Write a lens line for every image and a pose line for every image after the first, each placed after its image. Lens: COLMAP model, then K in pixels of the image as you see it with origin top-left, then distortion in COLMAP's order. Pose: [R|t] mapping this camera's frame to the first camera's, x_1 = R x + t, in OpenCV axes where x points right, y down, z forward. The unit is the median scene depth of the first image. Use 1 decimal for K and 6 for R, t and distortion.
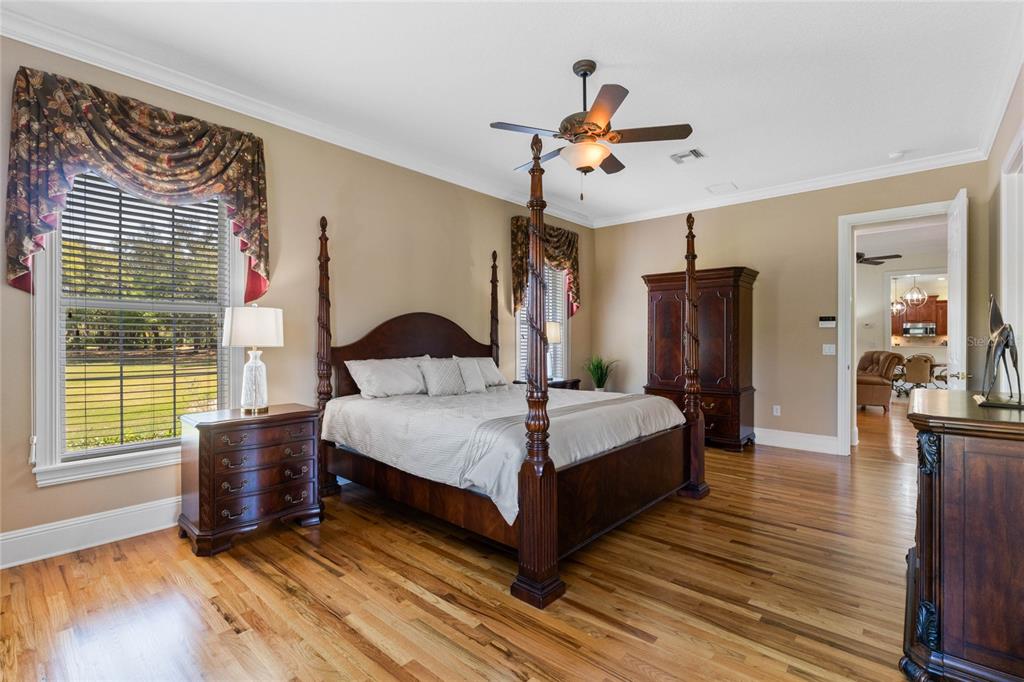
lens RADIAL K [[468.4, 0, 514.2], [0, 468.4, 336.3], [0, 0, 1]] dist [-0.001653, -0.000229]
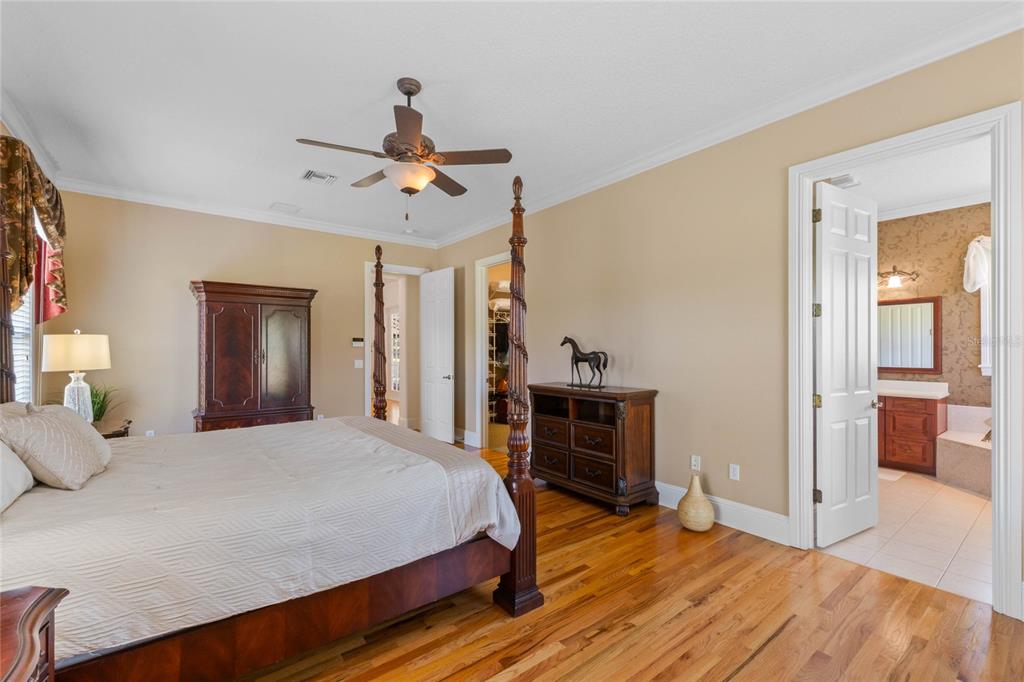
lens RADIAL K [[435.2, 0, 512.0], [0, 435.2, 341.0], [0, 0, 1]] dist [0.011526, 0.000035]
pose [[0.190636, 0.018956, 0.981478, -0.851074], [-0.002390, 0.999820, -0.018846, -0.026717], [-0.981658, 0.001247, 0.190647, 0.740285]]
